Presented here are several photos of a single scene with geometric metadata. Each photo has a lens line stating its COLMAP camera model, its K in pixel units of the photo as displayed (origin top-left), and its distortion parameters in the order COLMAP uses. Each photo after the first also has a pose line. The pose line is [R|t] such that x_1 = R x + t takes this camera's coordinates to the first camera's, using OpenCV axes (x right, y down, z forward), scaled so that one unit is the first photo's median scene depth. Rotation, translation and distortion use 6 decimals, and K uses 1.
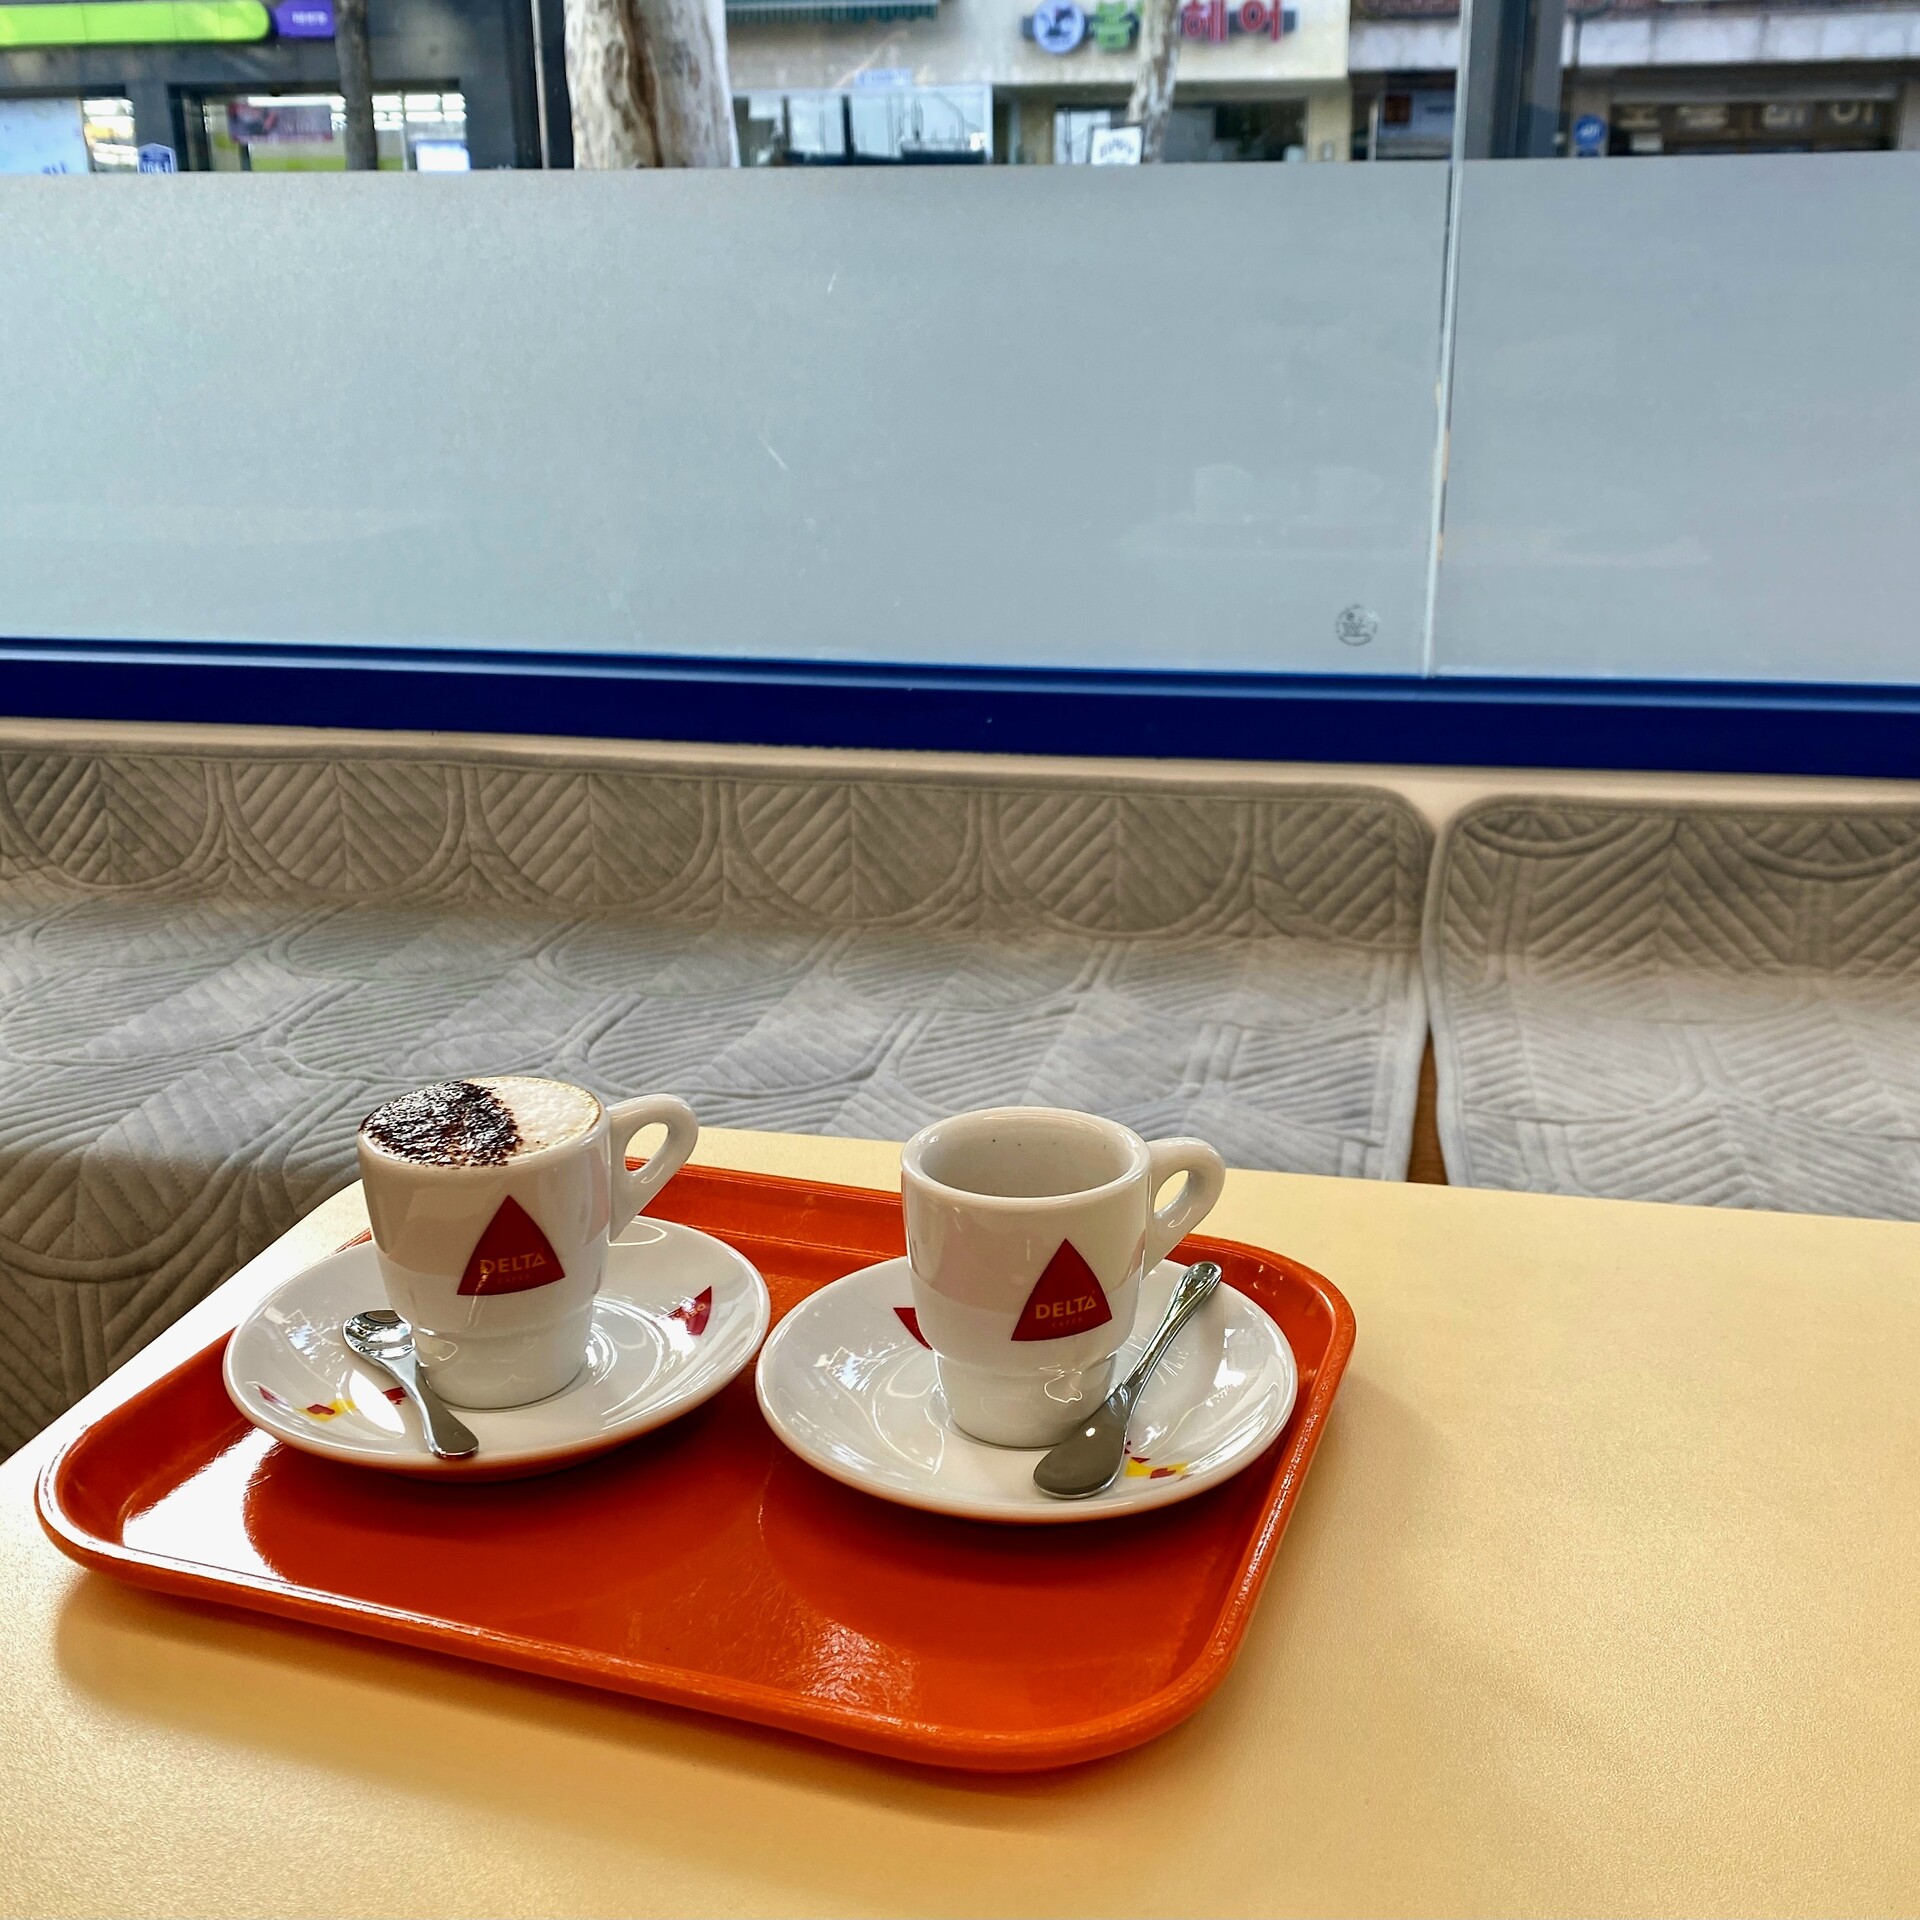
lens RADIAL K [[2085.3, 0, 1068.8], [0, 2085.3, 1024.5], [0, 0, 1]] dist [0.195746, -0.550279]
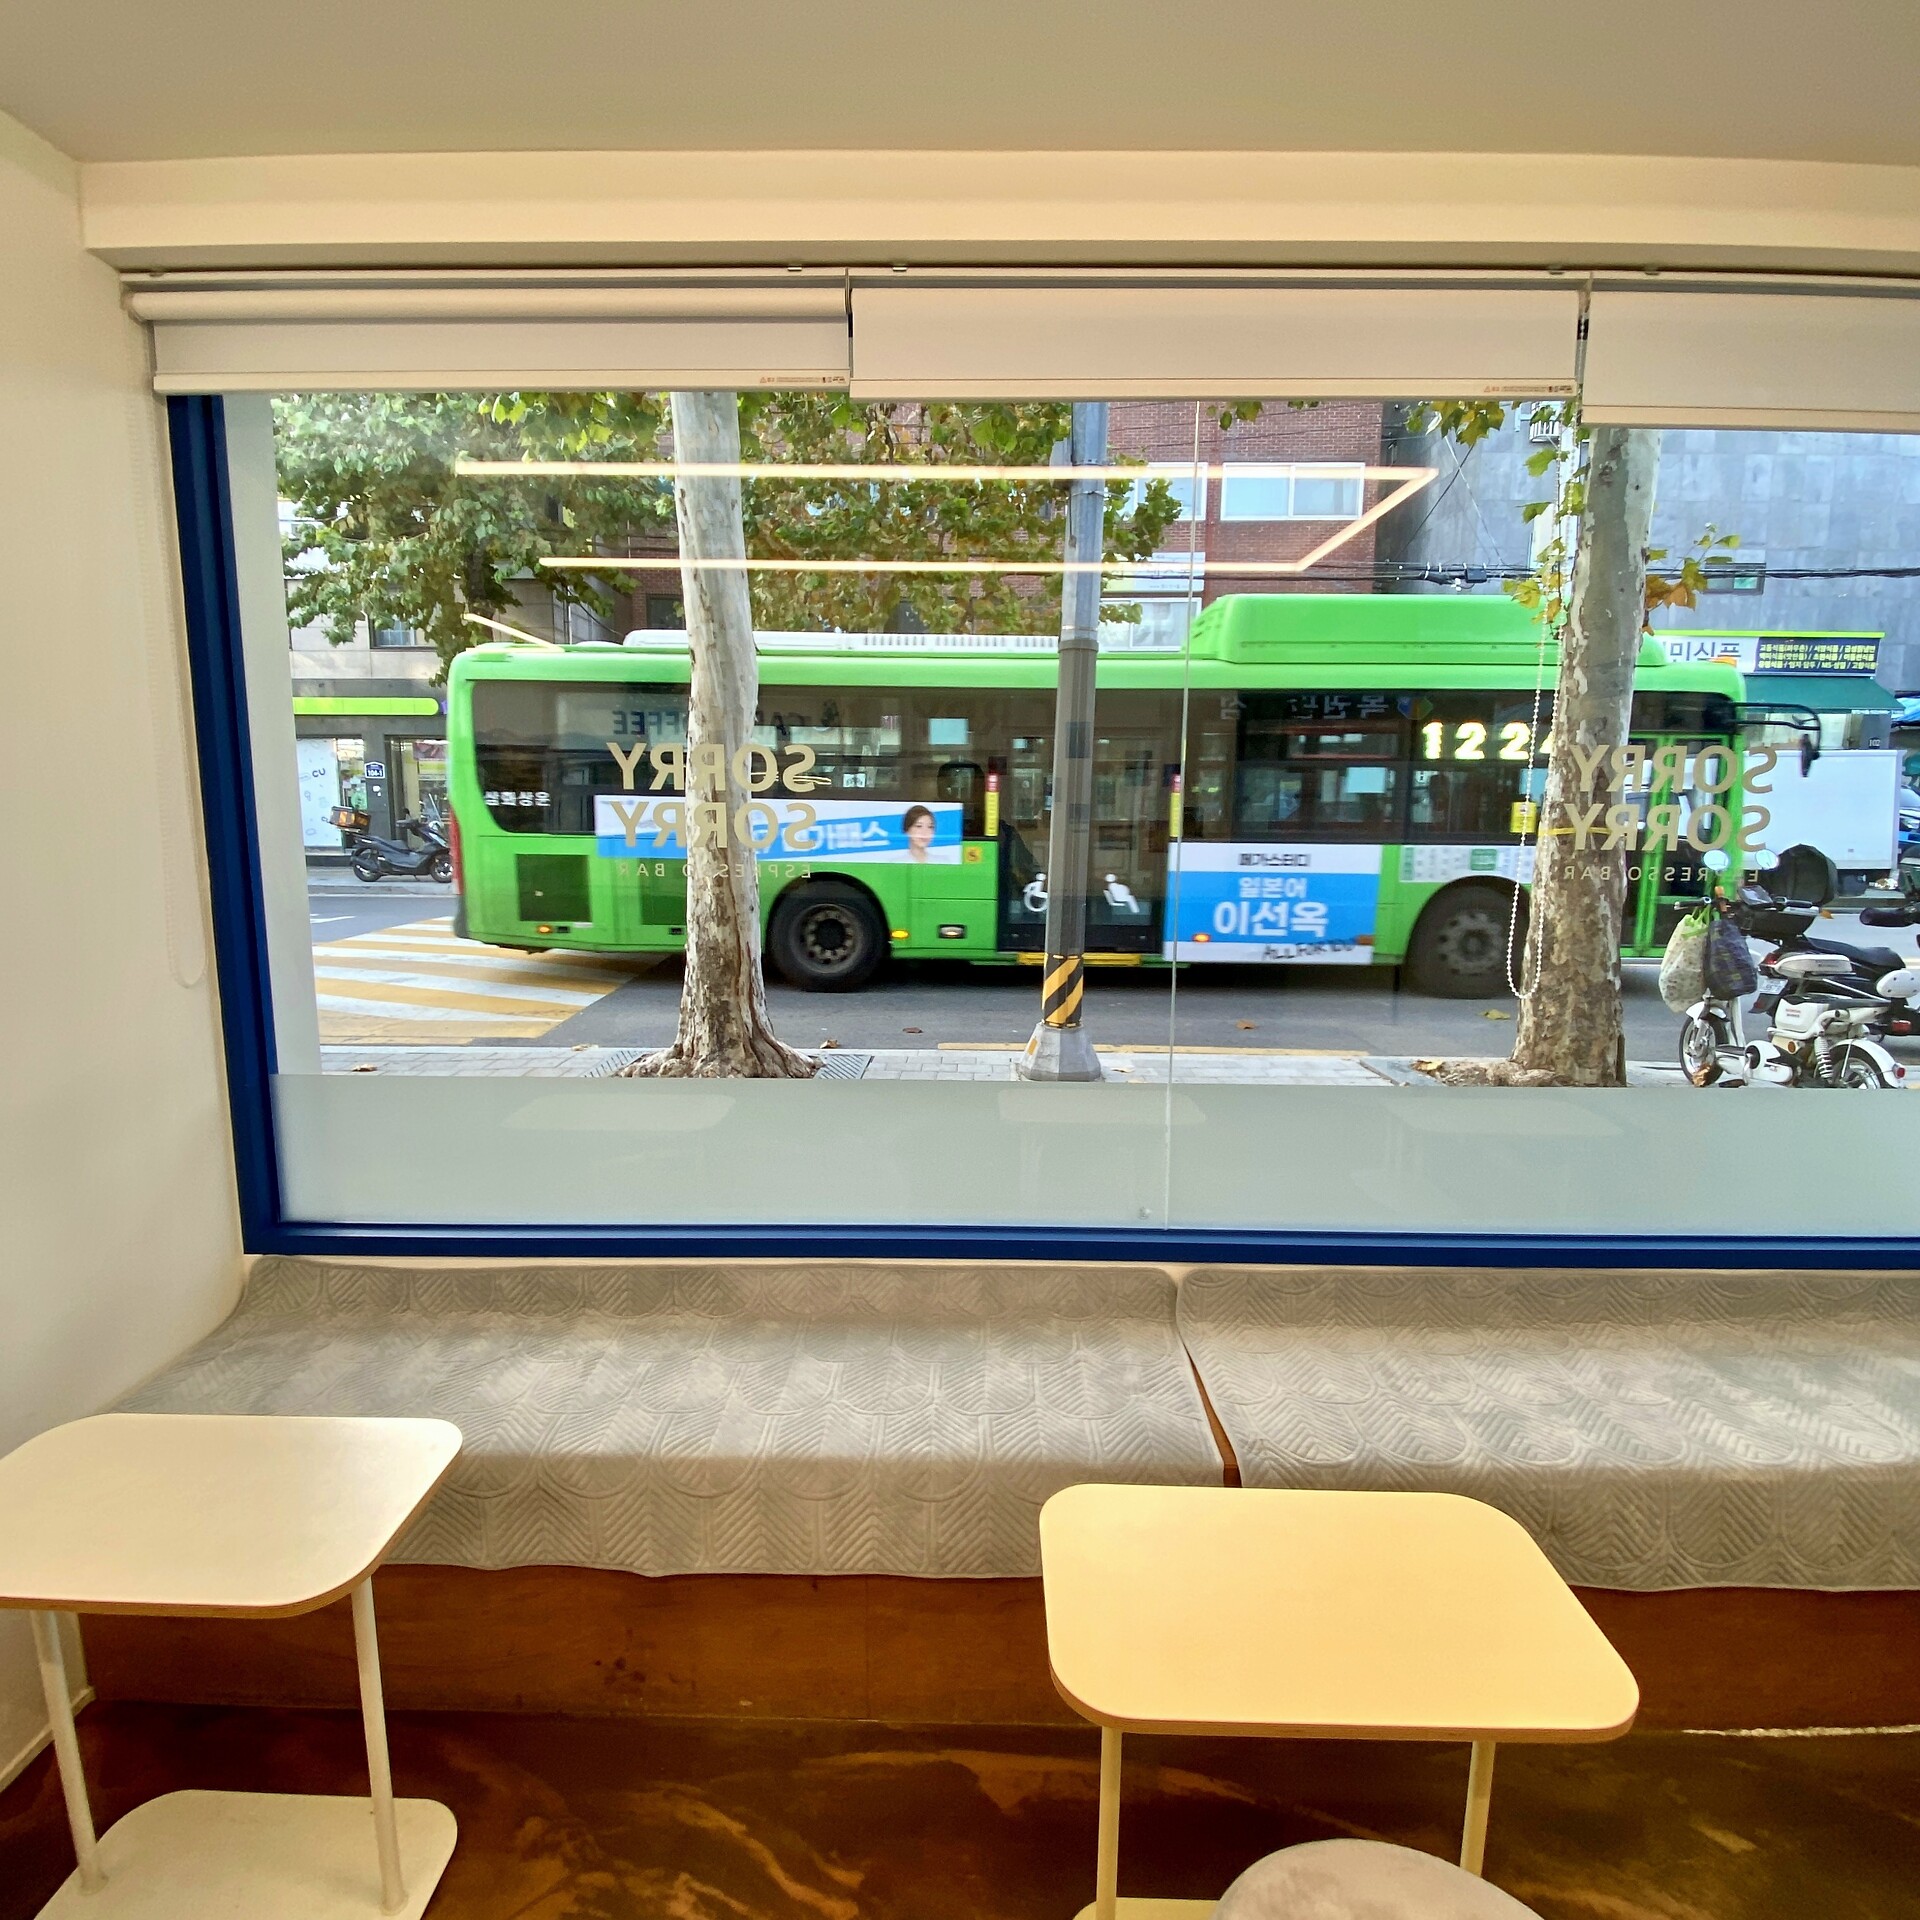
lens RADIAL K [[1053.9, 0, 960.0], [0, 1053.9, 960.0], [0, 0, 1]] dist [0.003695, 0.000727]
pose [[0.987322, -0.016131, 0.157906, -0.396103], [0.043004, 0.984800, -0.168283, -0.323209], [-0.152791, 0.172940, 0.973009, -0.587405]]
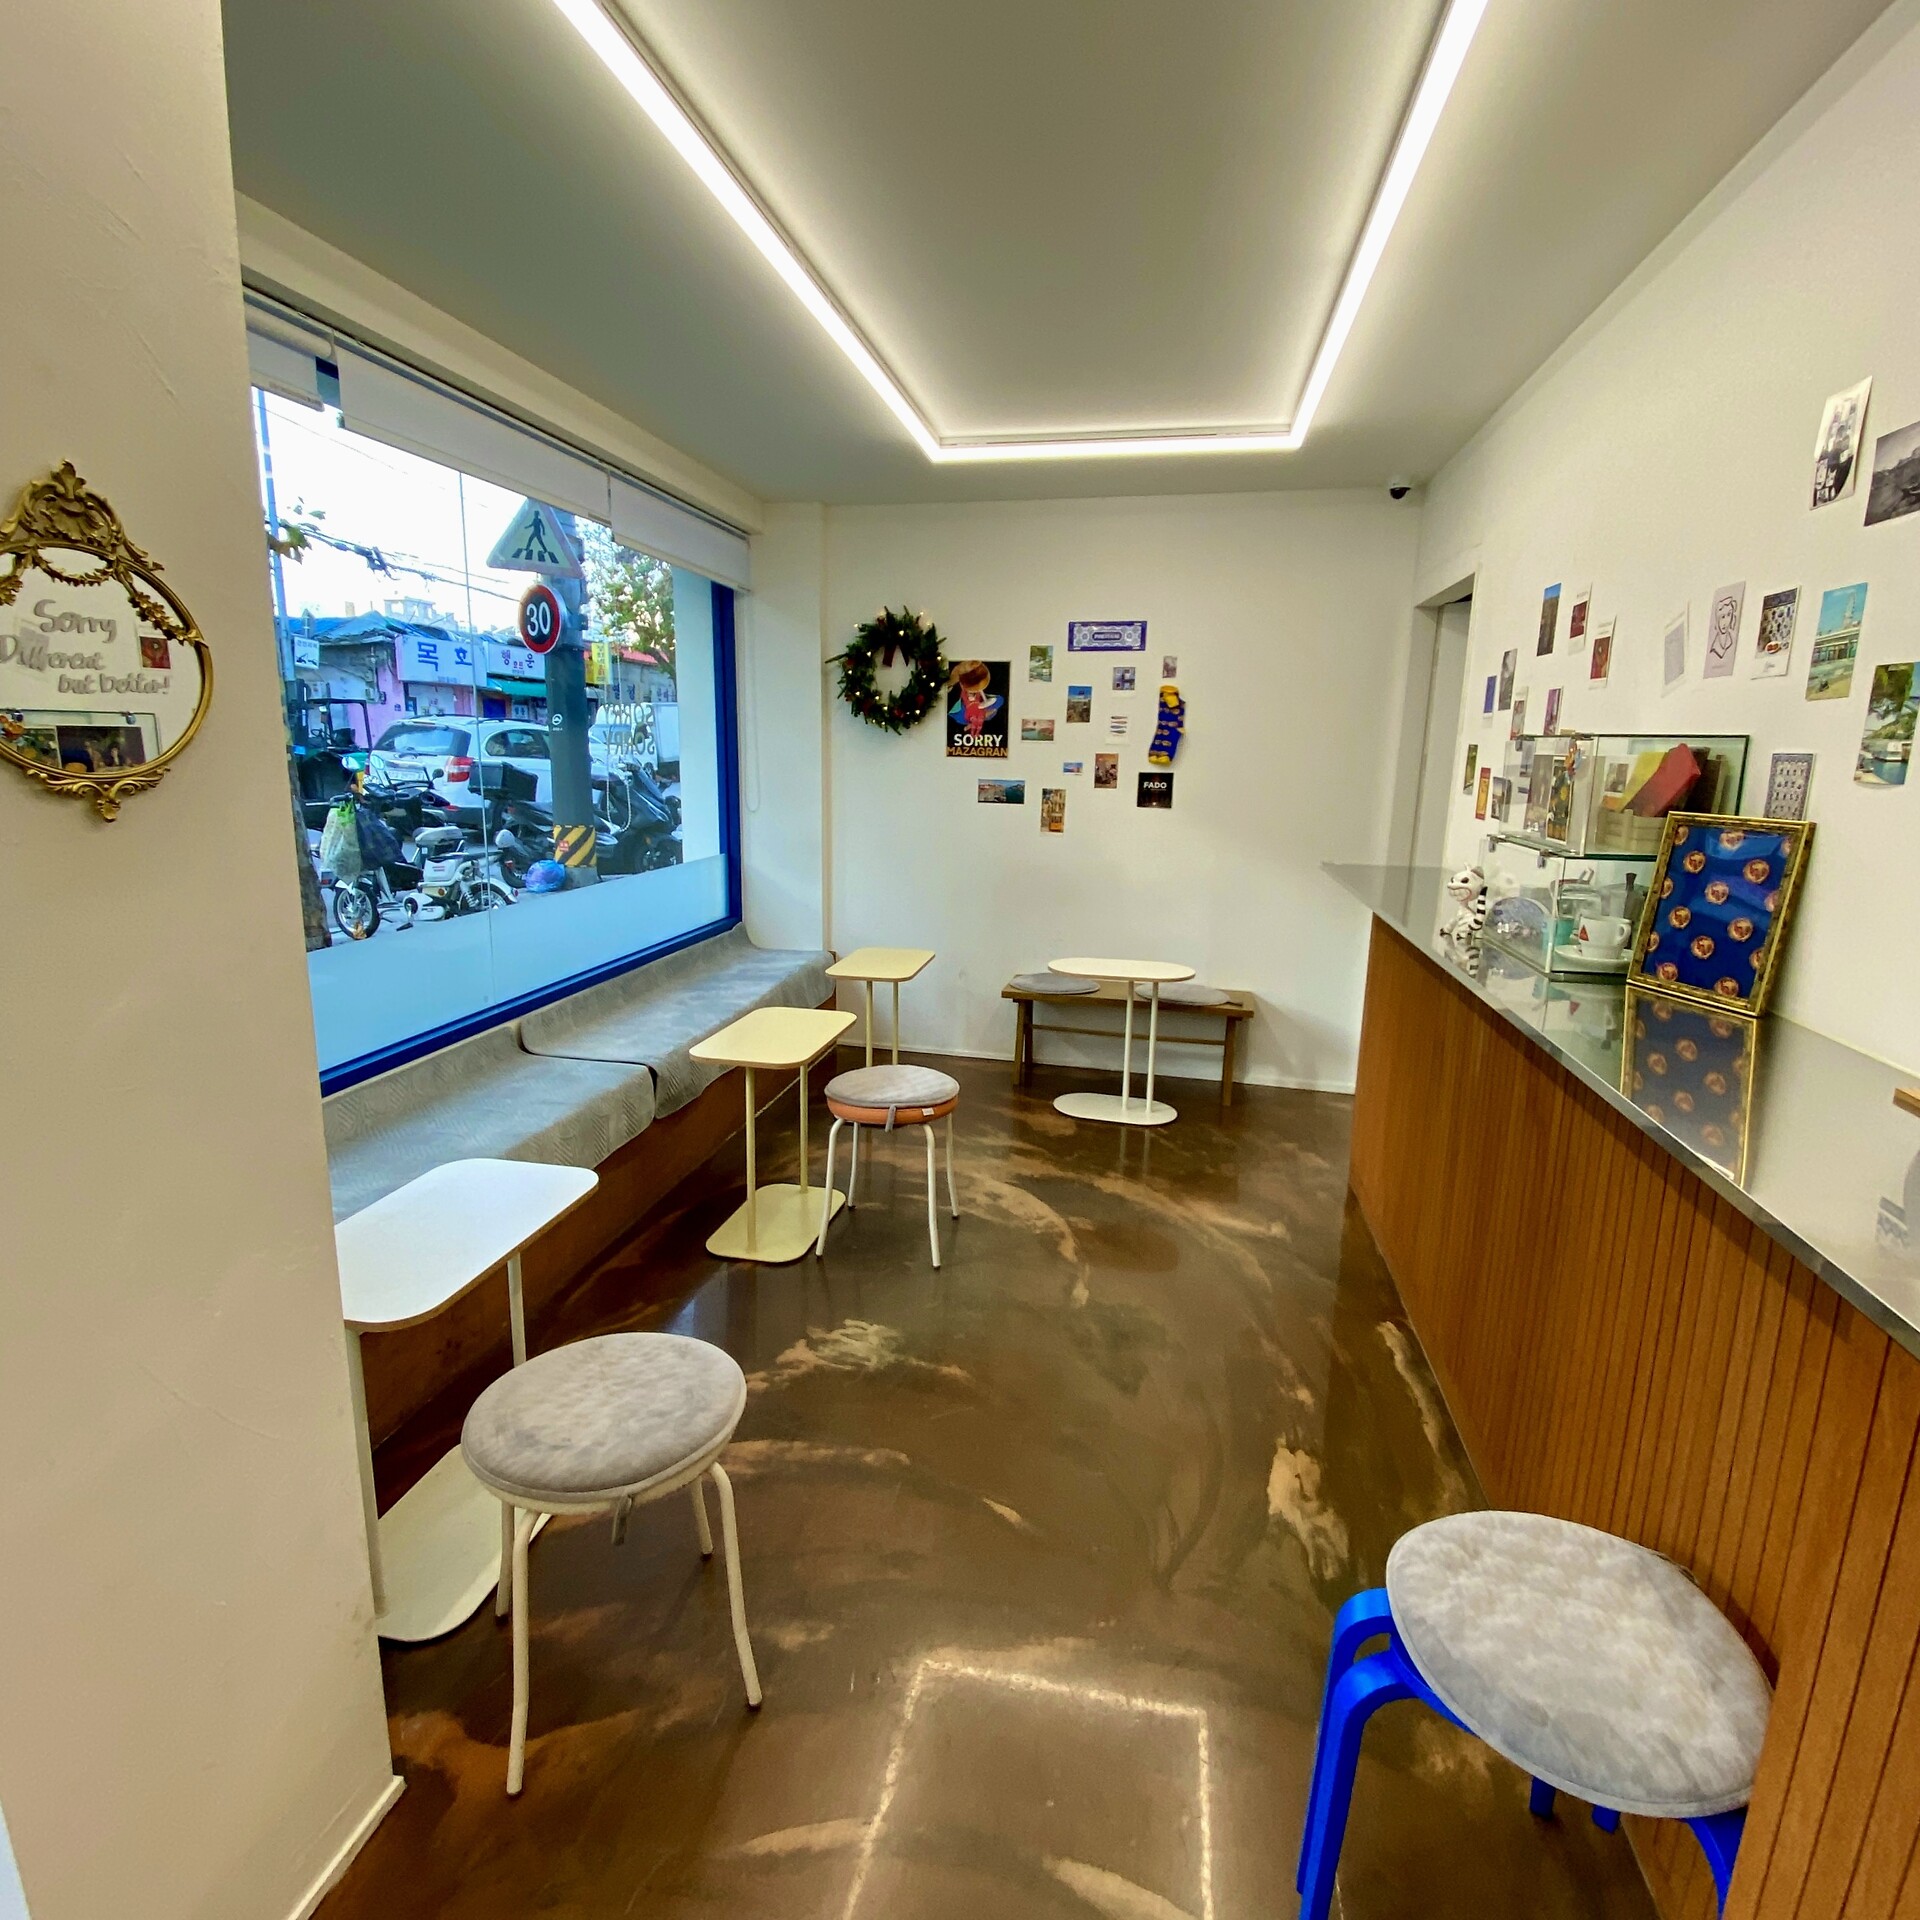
lens RADIAL K [[1053.9, 0, 960.0], [0, 1053.9, 960.0], [0, 0, 1]] dist [0.003695, 0.000727]
pose [[0.035106, -0.204275, 0.978284, -2.295706], [0.295641, 0.937198, 0.185086, -0.412967], [-0.954654, 0.282723, 0.093293, -0.314050]]
